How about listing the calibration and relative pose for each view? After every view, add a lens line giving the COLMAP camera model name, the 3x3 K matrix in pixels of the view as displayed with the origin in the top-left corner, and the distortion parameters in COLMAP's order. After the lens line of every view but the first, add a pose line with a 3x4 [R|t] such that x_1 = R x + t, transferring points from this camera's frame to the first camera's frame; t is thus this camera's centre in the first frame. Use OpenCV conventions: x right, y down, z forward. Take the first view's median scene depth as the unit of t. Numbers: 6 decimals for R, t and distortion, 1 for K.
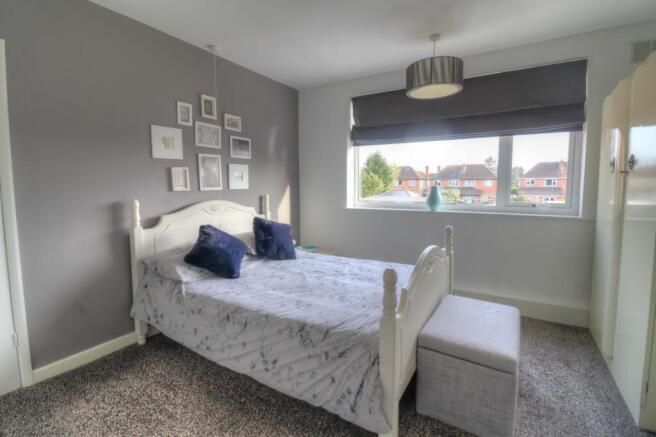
lens RADIAL K [[302.3, 0, 326.5], [0, 302.3, 213.1], [0, 0, 1]] dist [-0.022160, -0.000719]
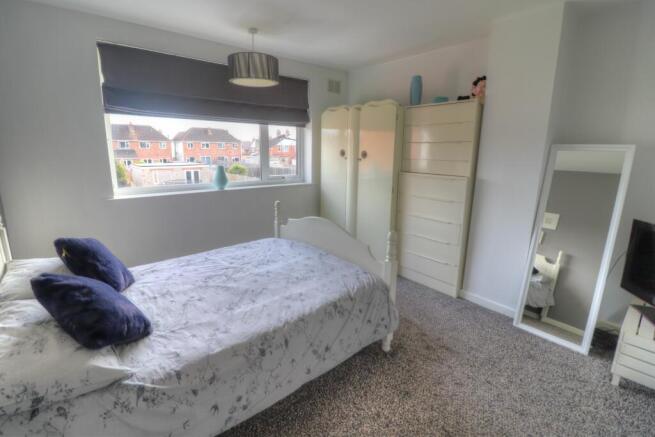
lens RADIAL K [[301.9, 0, 327.5], [0, 301.9, 217.7], [0, 0, 1]] dist [-0.022160, -0.000719]
pose [[0.308658, -0.205247, 0.928765, -0.773119], [0.071564, 0.978685, 0.192495, -0.128069], [-0.948477, 0.007051, 0.316767, 0.457234]]
